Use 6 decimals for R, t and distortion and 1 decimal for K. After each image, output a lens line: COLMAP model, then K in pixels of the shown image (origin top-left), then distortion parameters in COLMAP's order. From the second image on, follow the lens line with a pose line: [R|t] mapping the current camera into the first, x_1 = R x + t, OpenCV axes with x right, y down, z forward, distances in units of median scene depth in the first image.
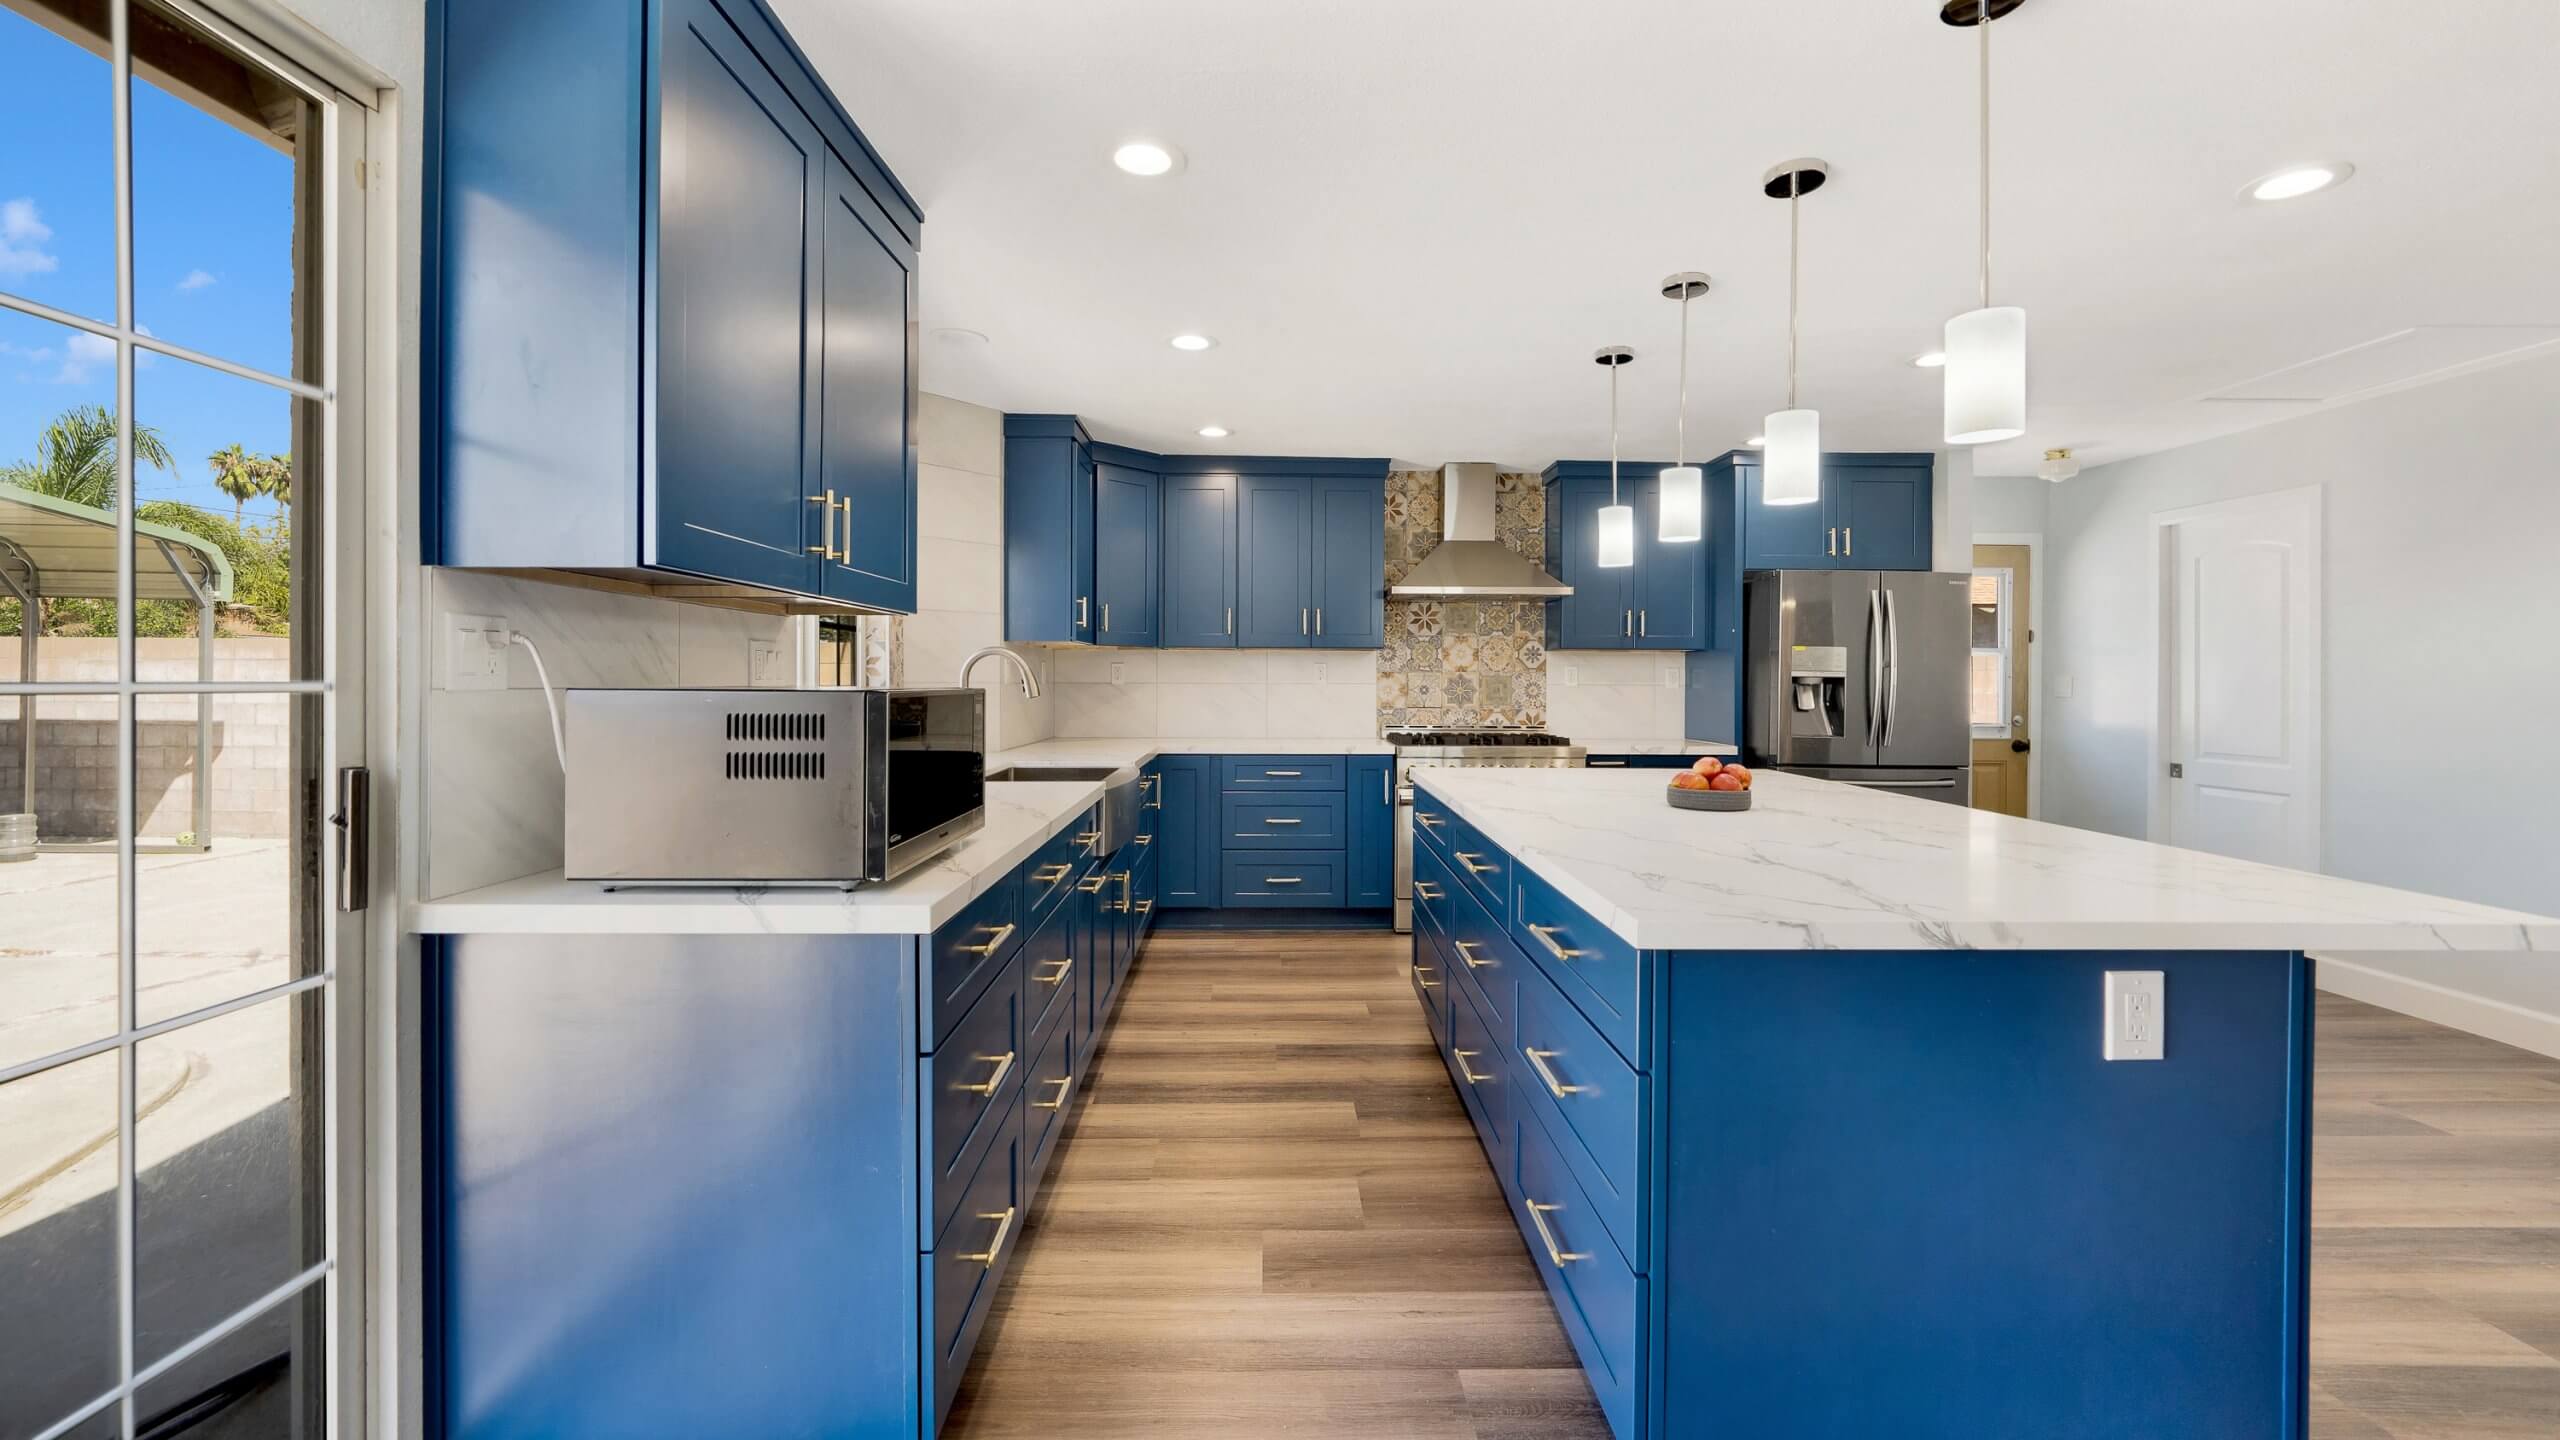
lens RADIAL K [[1021.8, 0, 1269.2], [0, 1021.8, 688.2], [0, 0, 1]] dist [-0.010523, 0.003630]
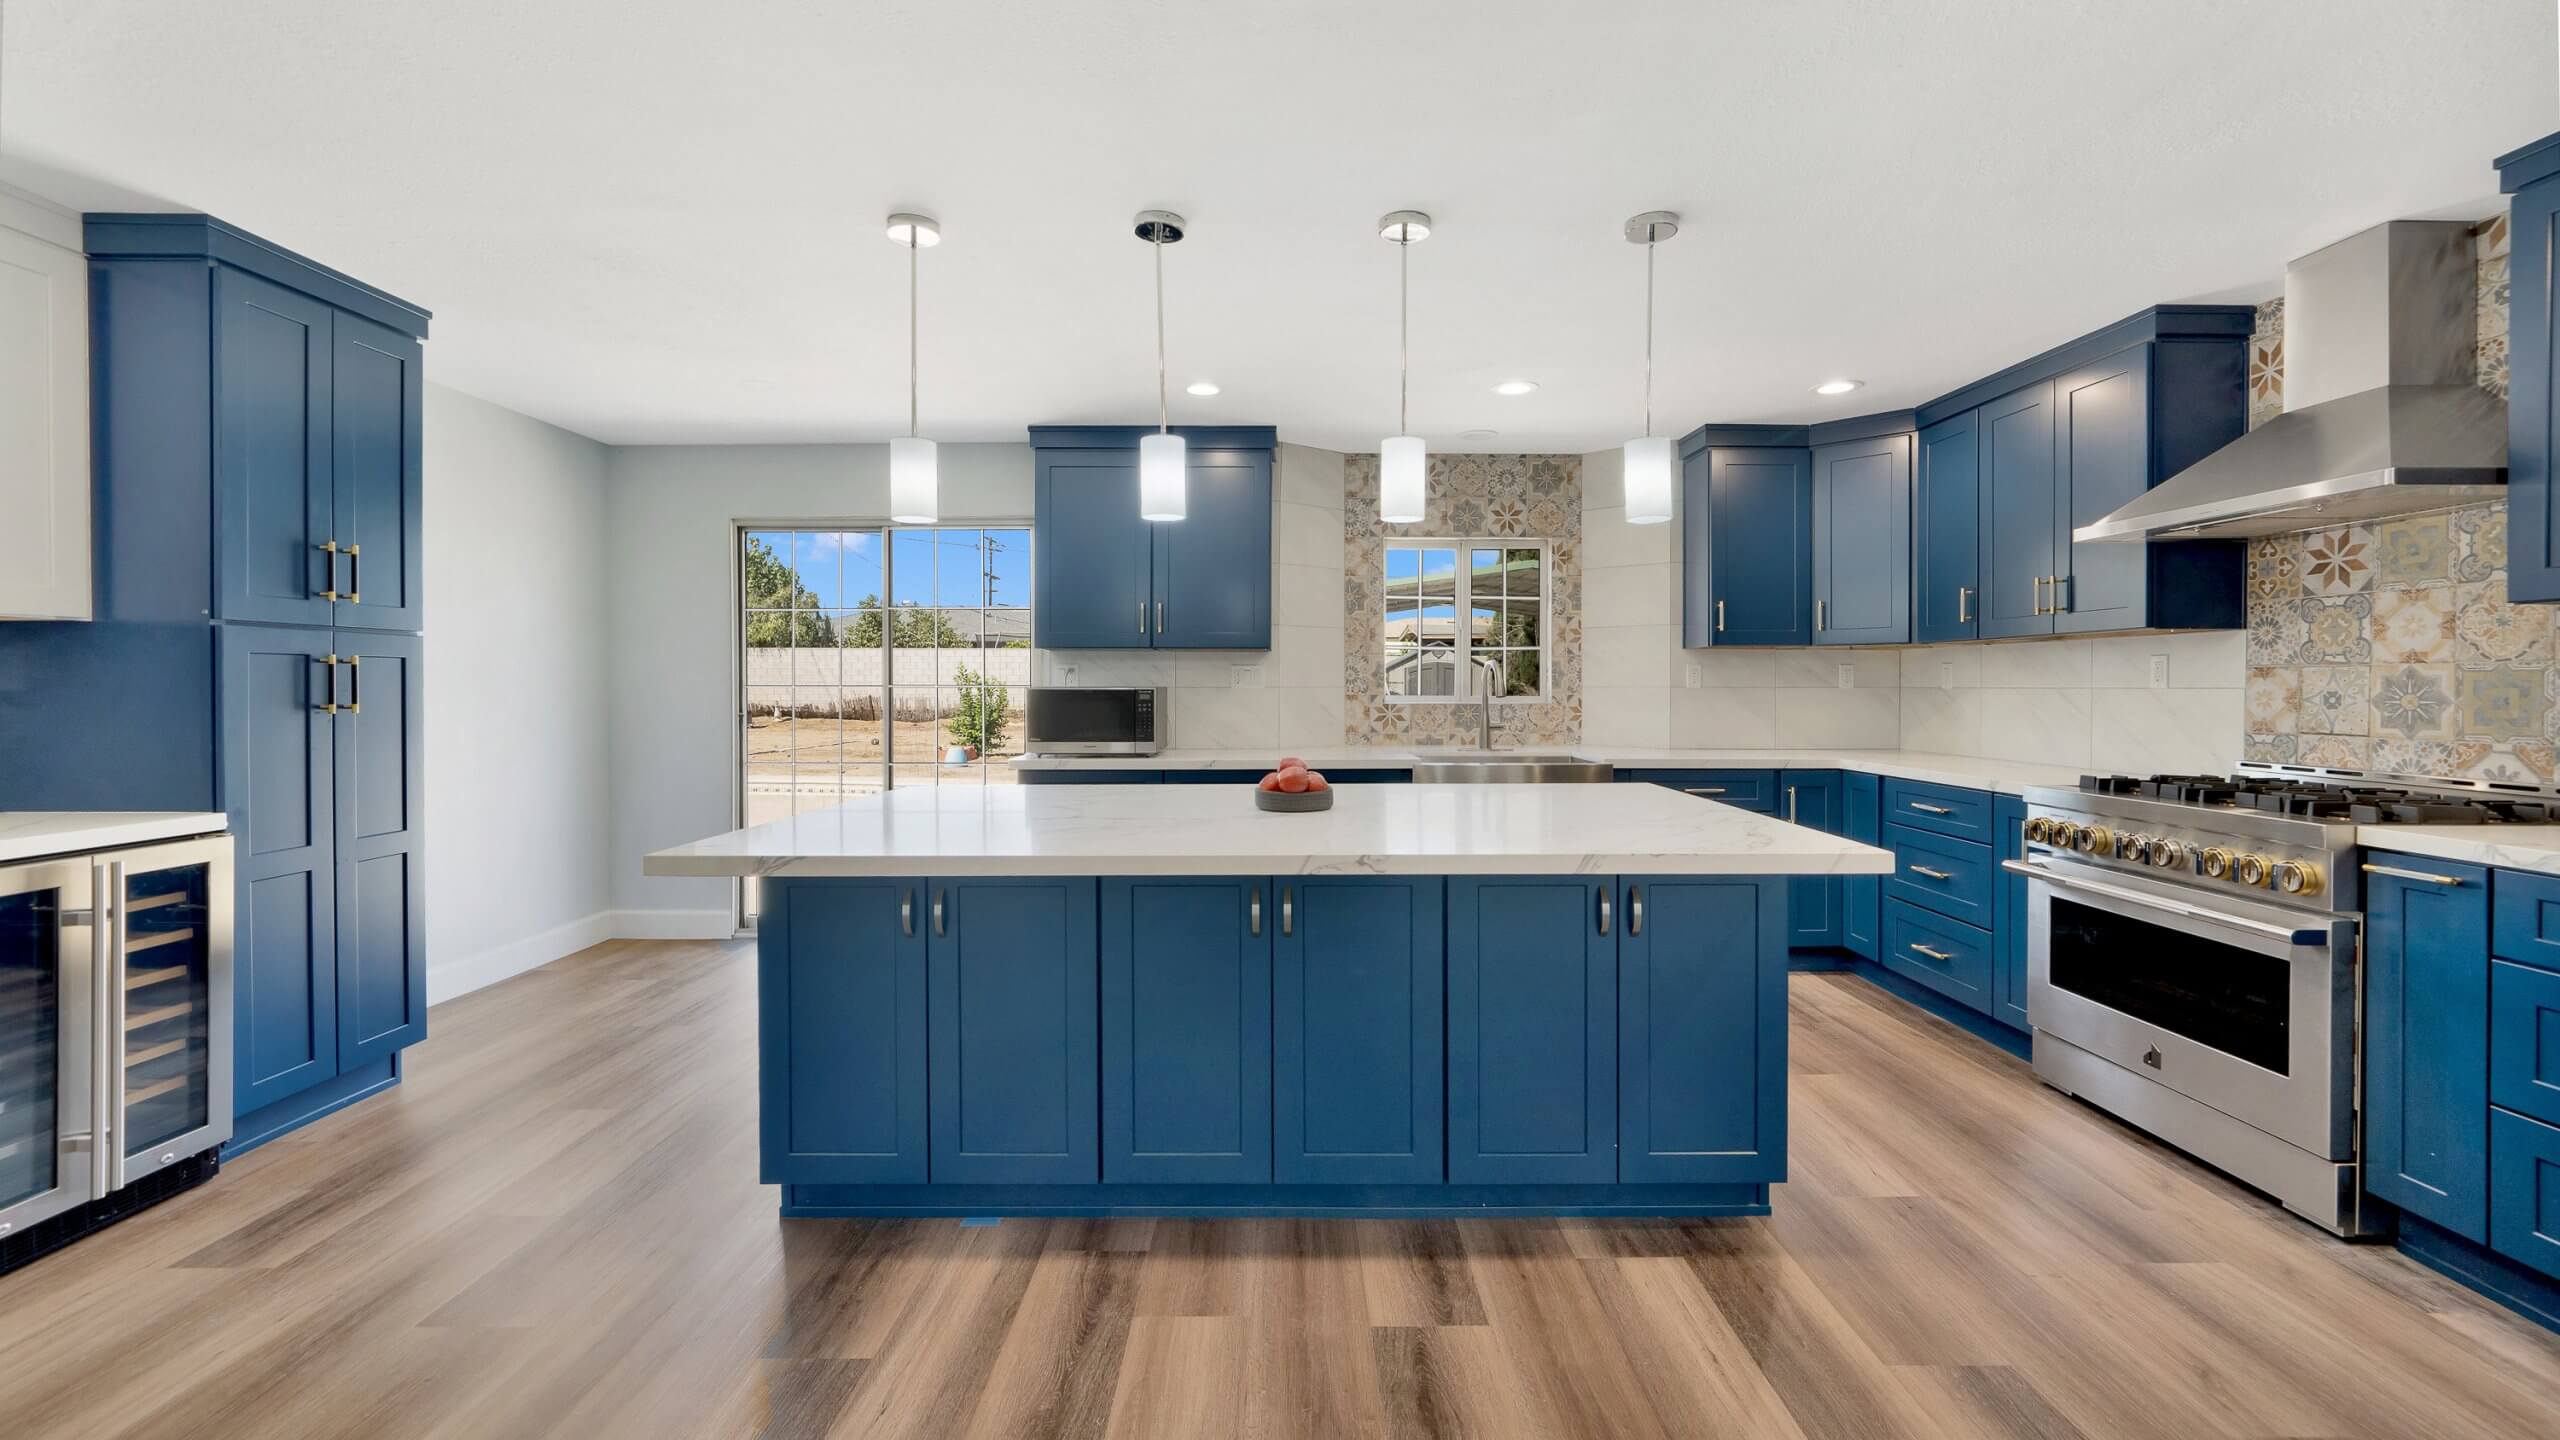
lens RADIAL K [[1021.8, 0, 1271.5], [0, 1021.8, 690.4], [0, 0, 1]] dist [-0.010523, 0.003630]
pose [[-0.021561, 0.000855, -0.999767, 0.750307], [-0.008582, 0.999963, 0.001040, 0.000962], [0.999731, 0.008602, -0.021553, 0.529228]]
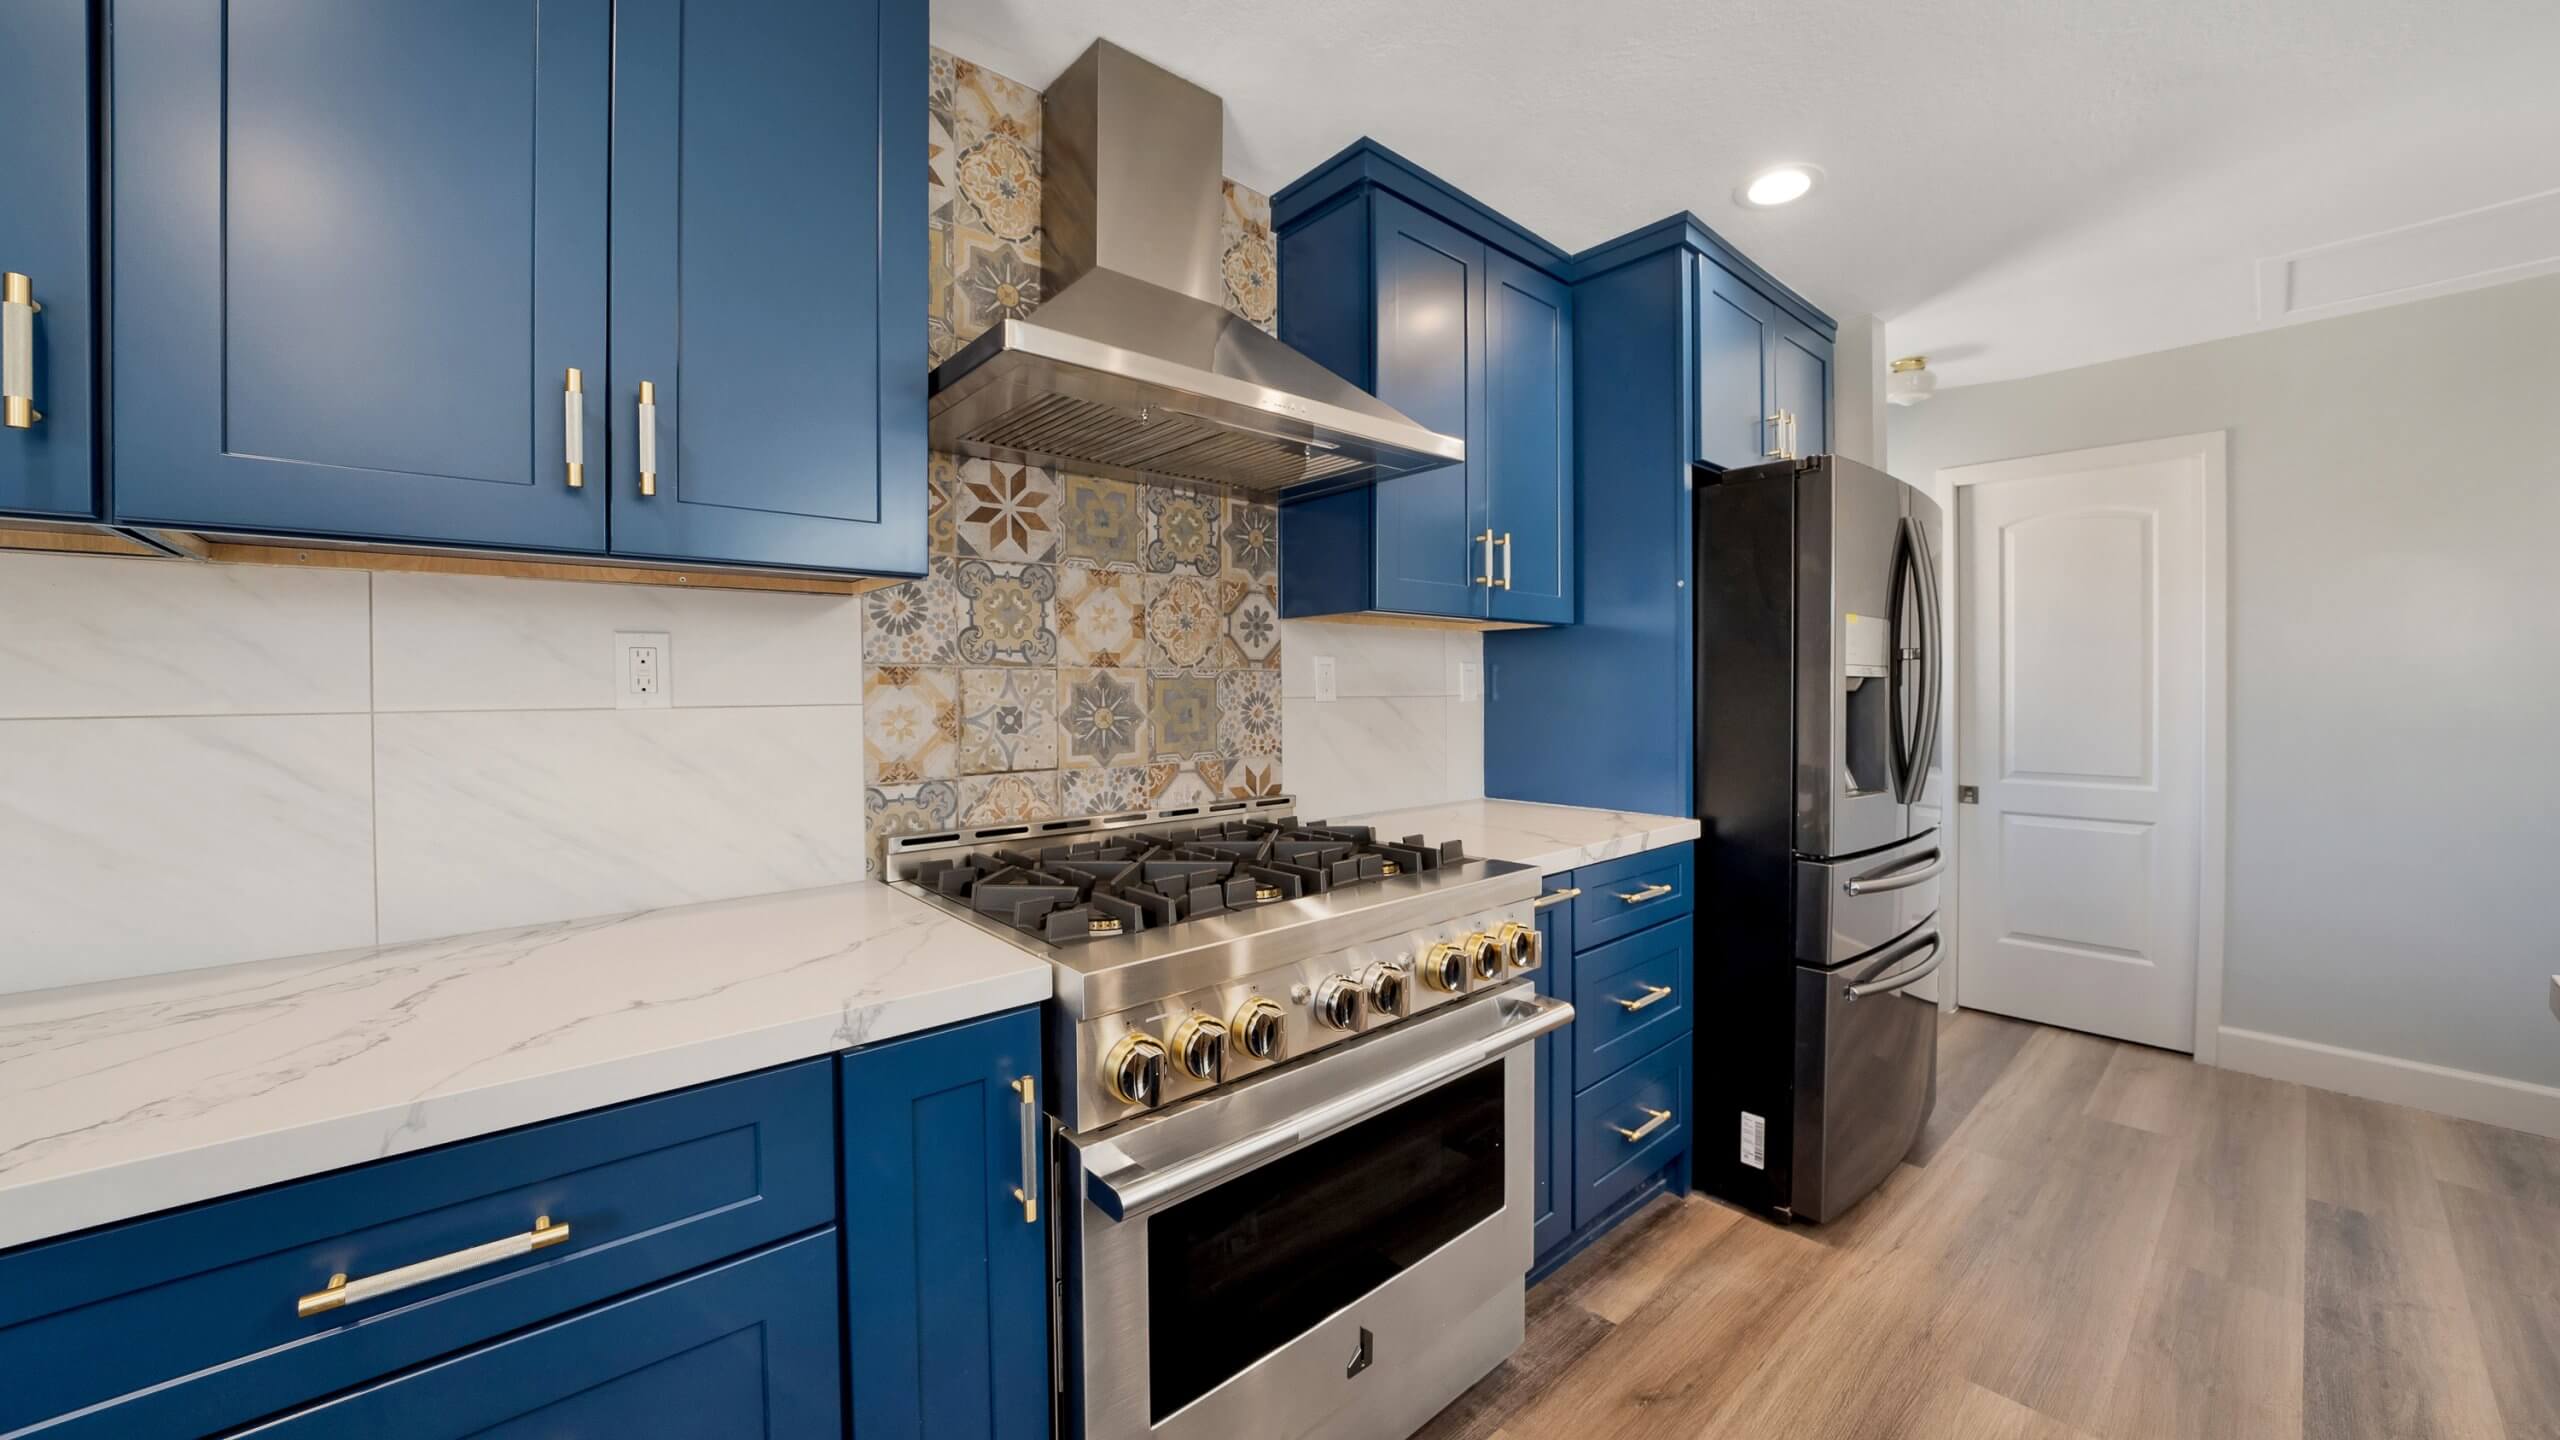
lens RADIAL K [[918.0, 0, 1284.4], [0, 918.0, 699.6], [0, 0, 1]] dist [-0.023008, 0.000051]
pose [[0.759998, -0.016454, 0.649717, 0.025757], [0.012889, 0.999864, 0.010244, -0.007750], [-0.649798, 0.000589, 0.760107, 0.788273]]
